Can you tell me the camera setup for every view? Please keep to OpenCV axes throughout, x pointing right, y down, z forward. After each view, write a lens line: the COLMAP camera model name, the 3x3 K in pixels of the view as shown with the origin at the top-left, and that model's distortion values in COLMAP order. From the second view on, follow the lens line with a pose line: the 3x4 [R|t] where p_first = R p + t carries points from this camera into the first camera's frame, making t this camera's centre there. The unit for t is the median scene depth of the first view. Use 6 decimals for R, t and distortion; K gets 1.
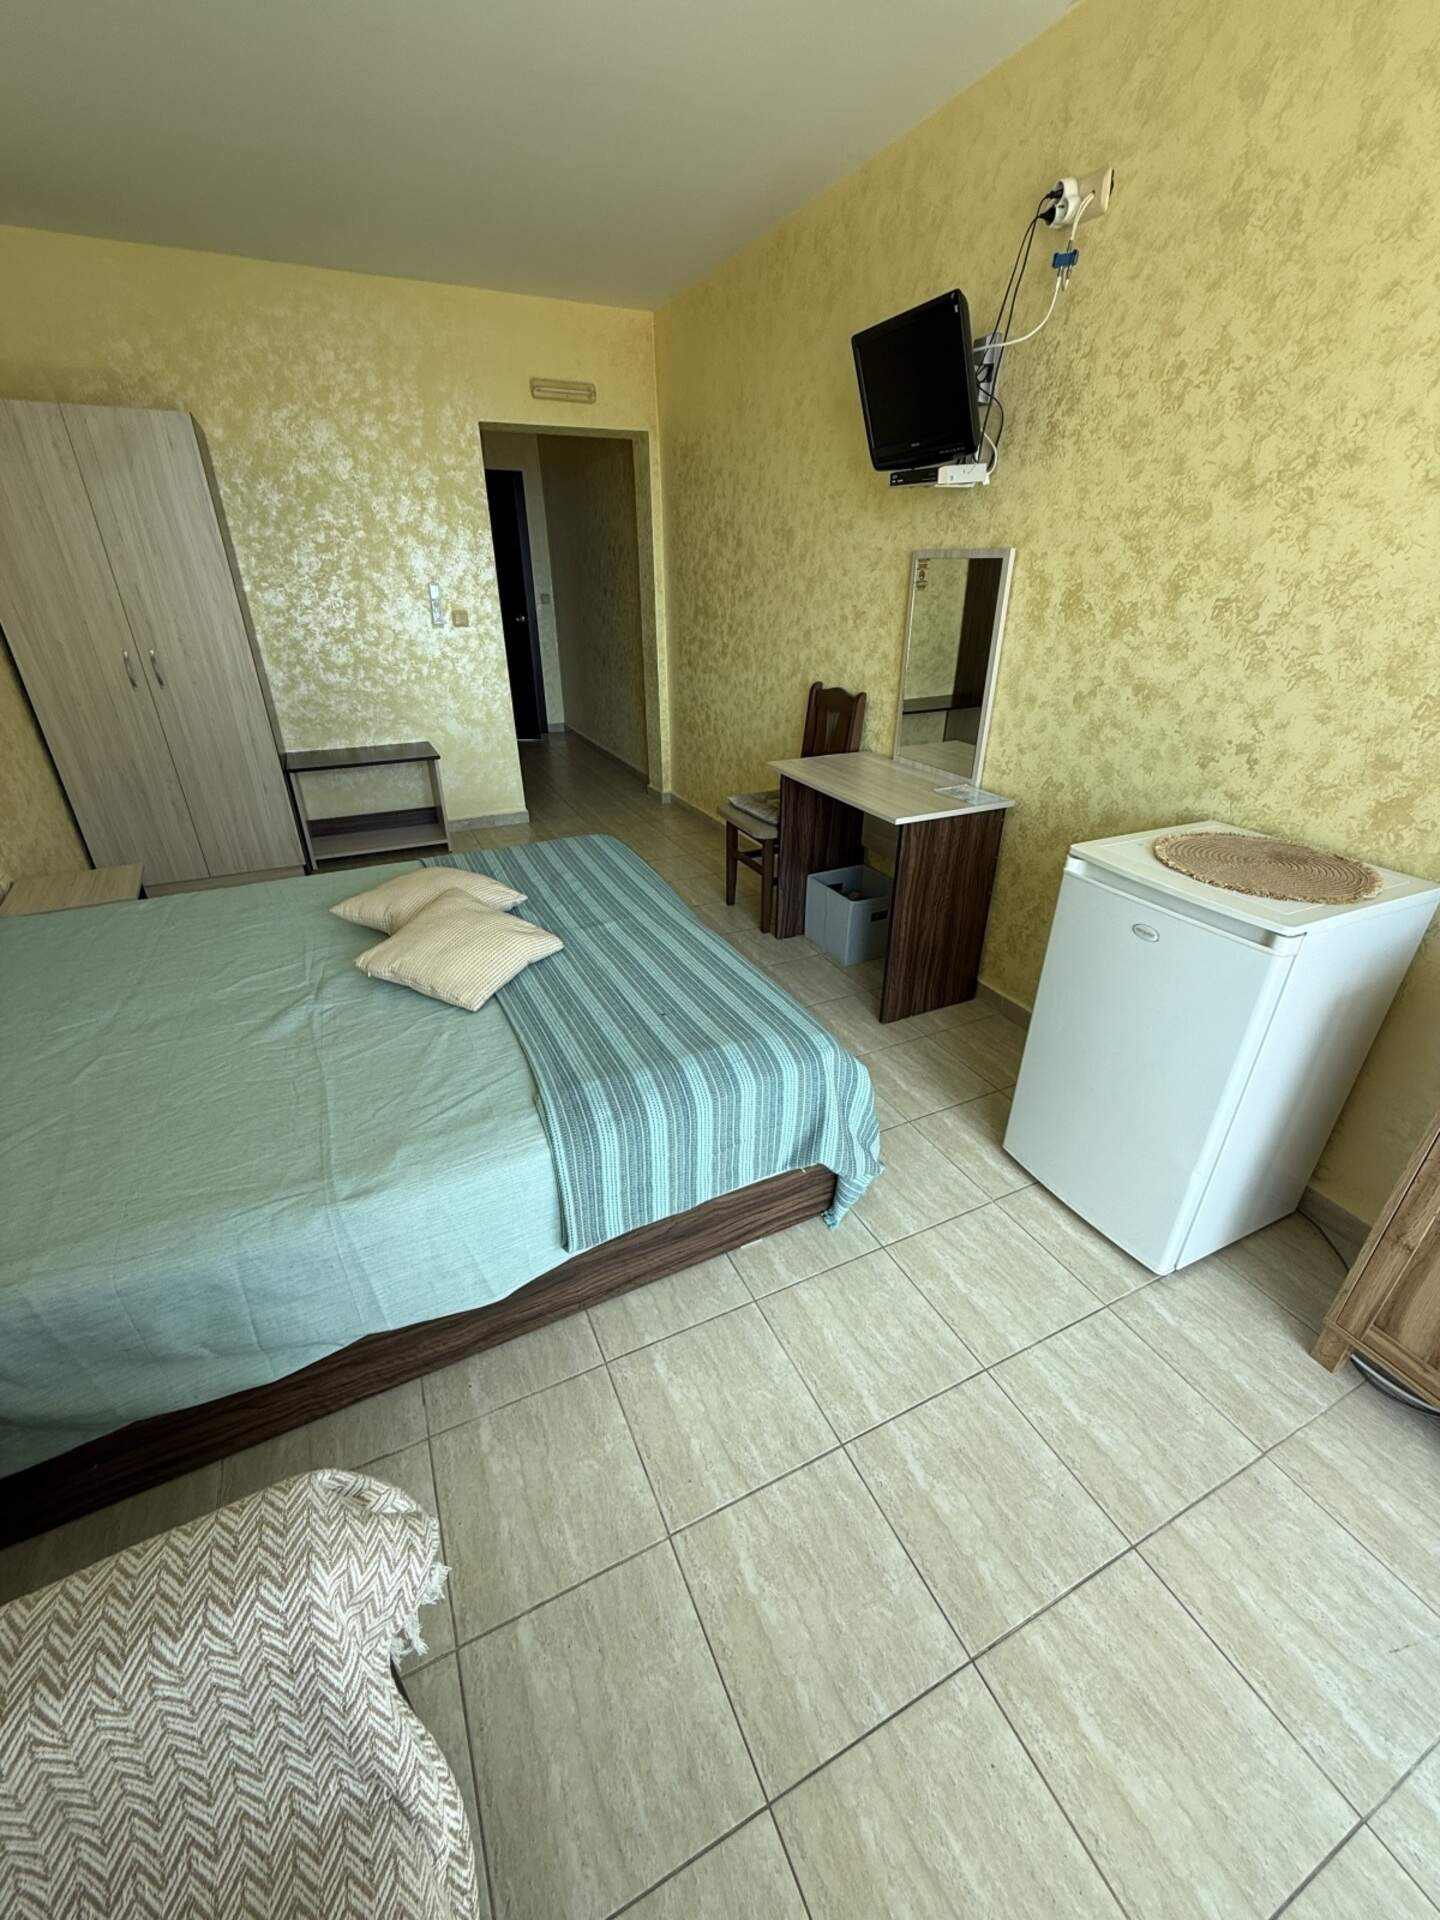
lens RADIAL K [[765.5, 0, 718.3], [0, 765.5, 957.2], [0, 0, 1]] dist [0.000946, 0.000305]
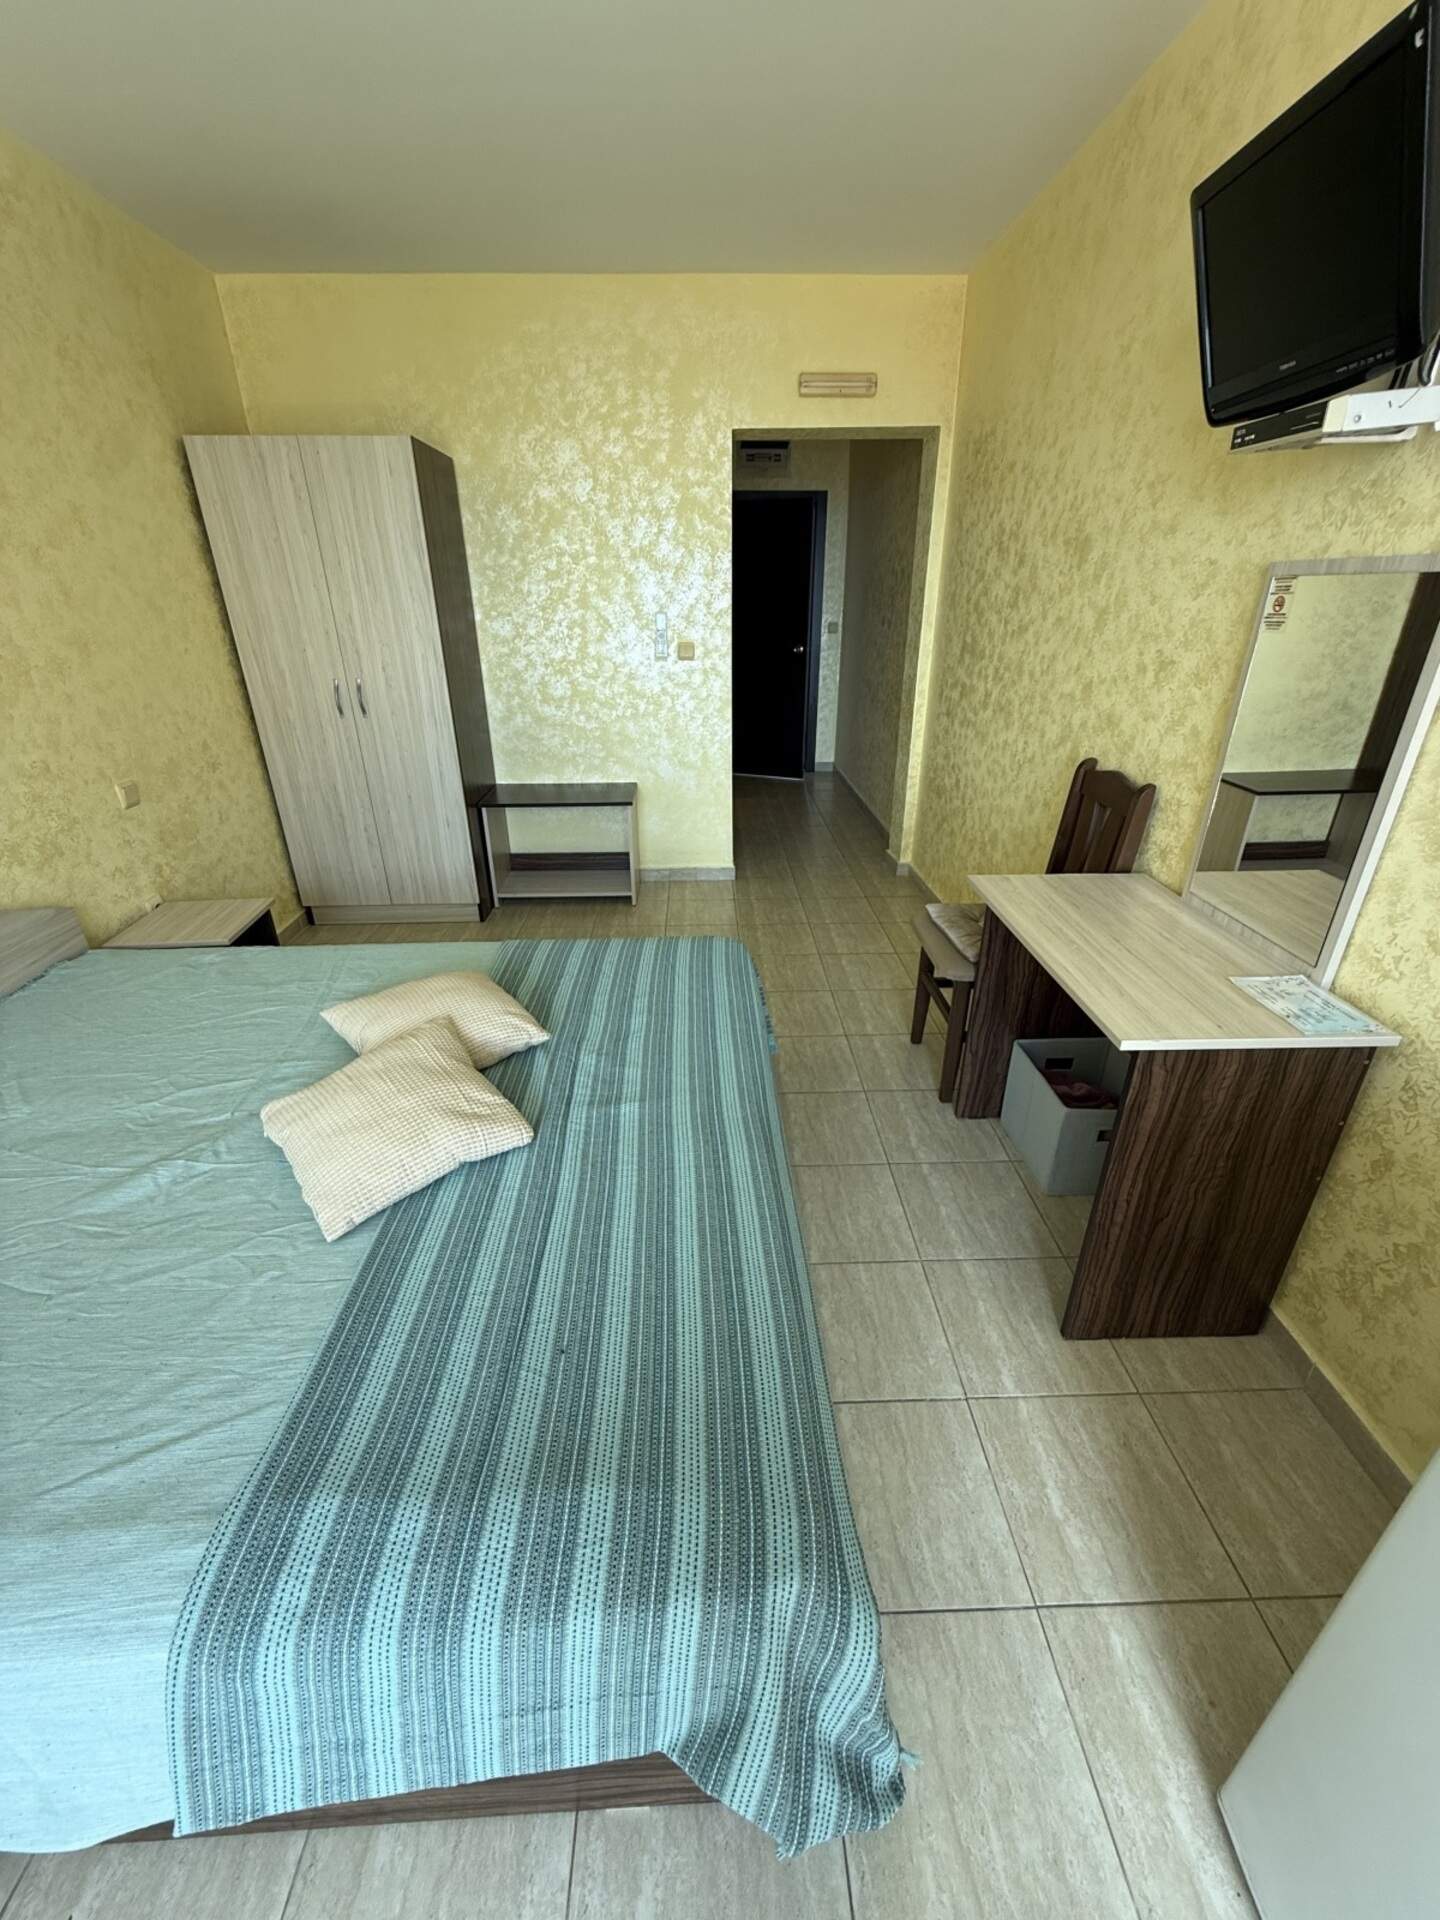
lens RADIAL K [[765.5, 0, 718.3], [0, 765.5, 957.2], [0, 0, 1]] dist [0.000946, 0.000305]
pose [[0.913517, 0.170054, -0.369551, 0.103075], [-0.180263, 0.983593, 0.007009, -0.123131], [0.364680, 0.060213, 0.929184, 0.242468]]
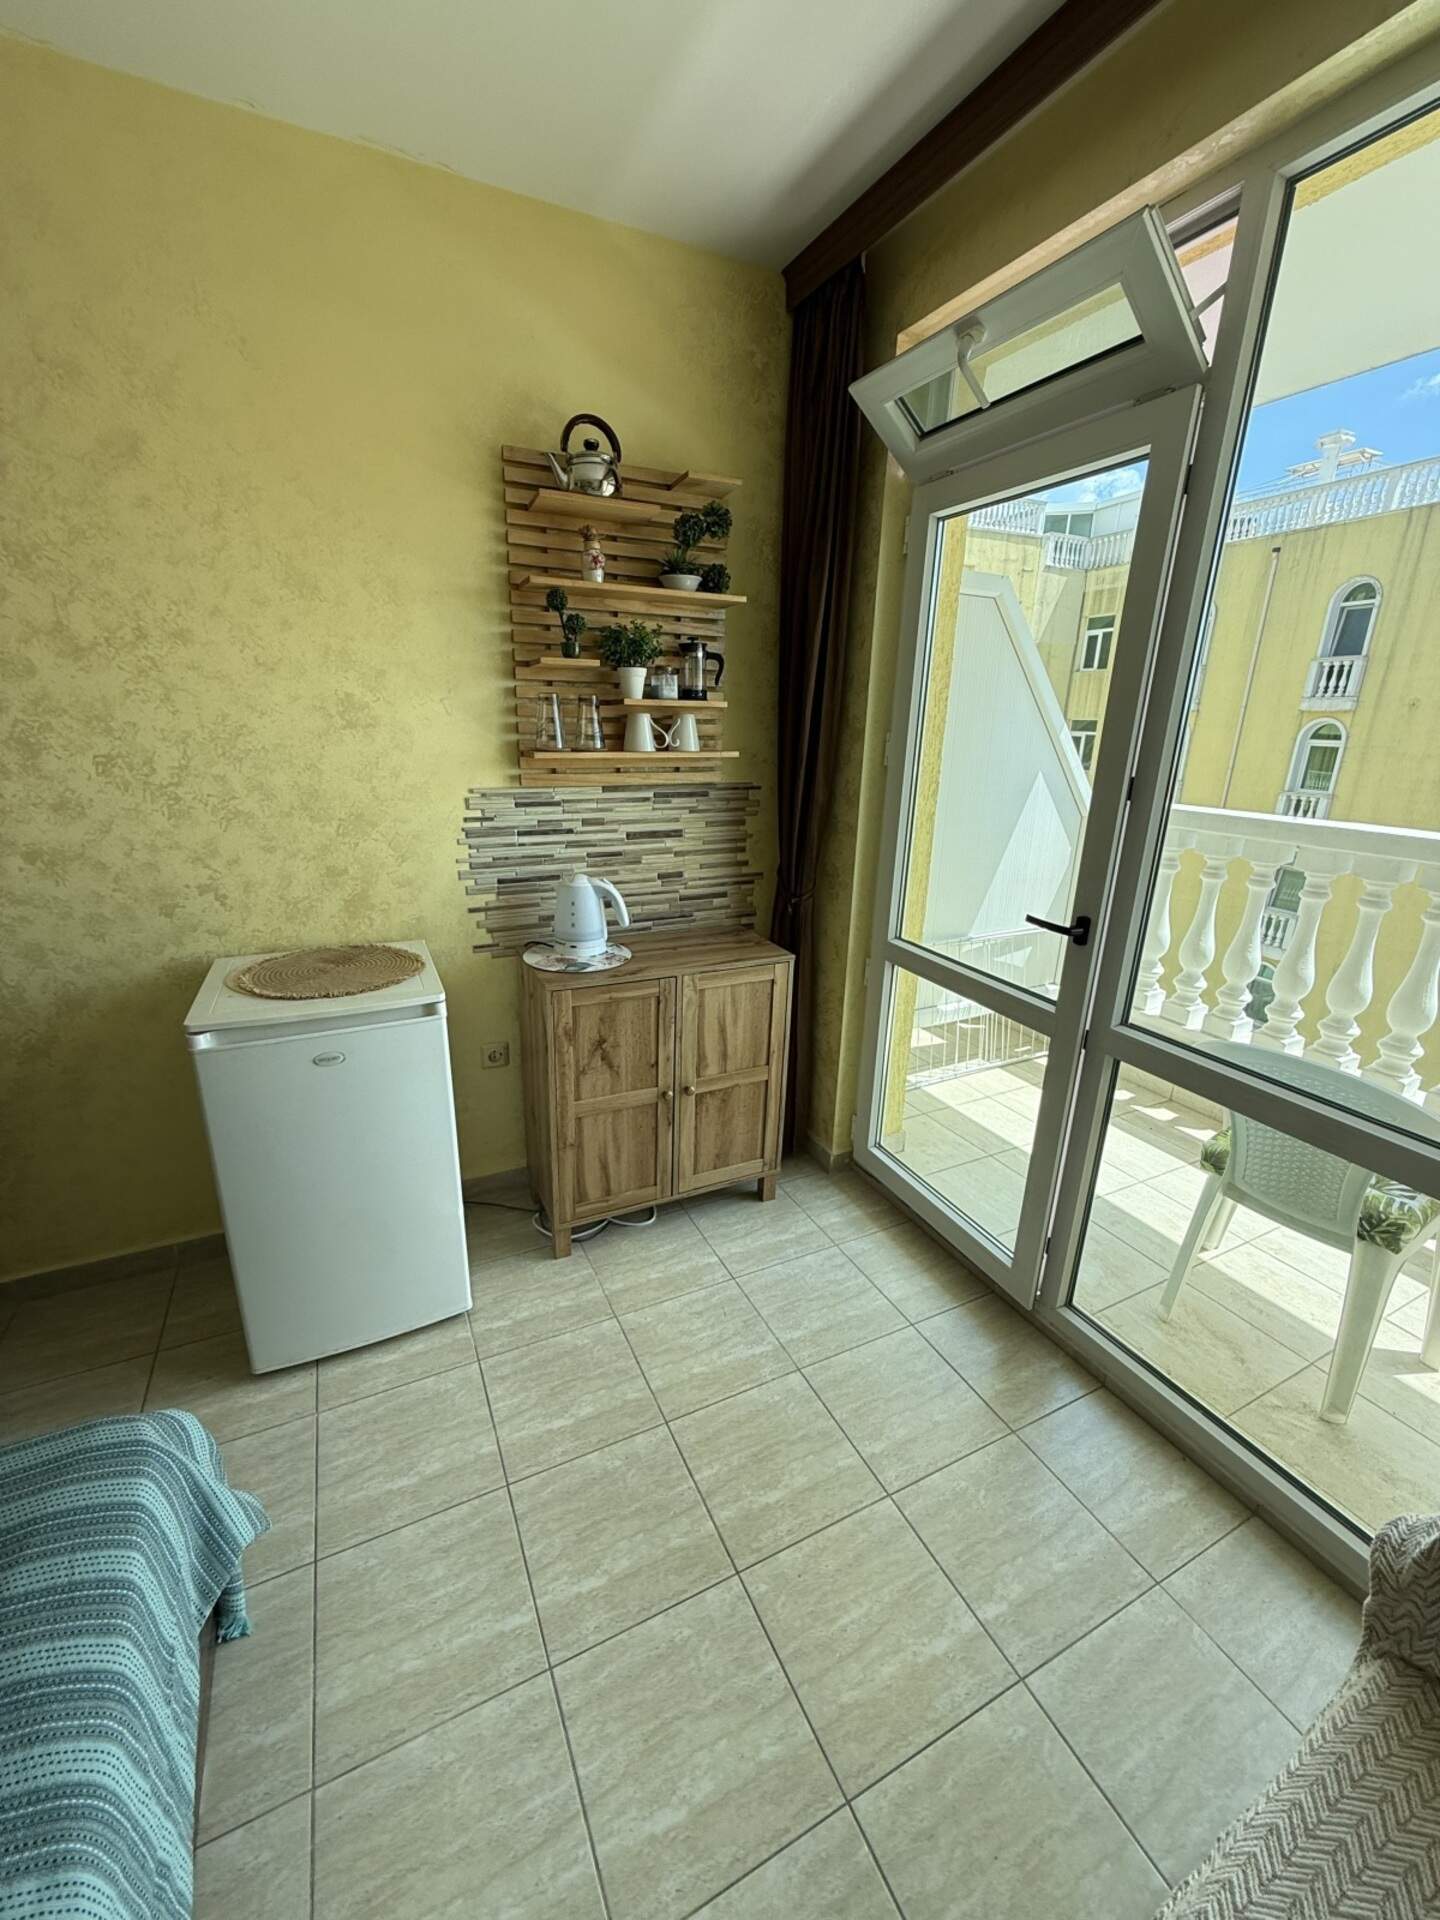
lens RADIAL K [[765.5, 0, 718.3], [0, 765.5, 957.2], [0, 0, 1]] dist [0.000946, 0.000305]
pose [[-0.012214, -0.294904, 0.955449, -0.175137], [0.432937, 0.859755, 0.270902, -0.088693], [-0.901342, 0.416957, 0.117174, 0.149228]]
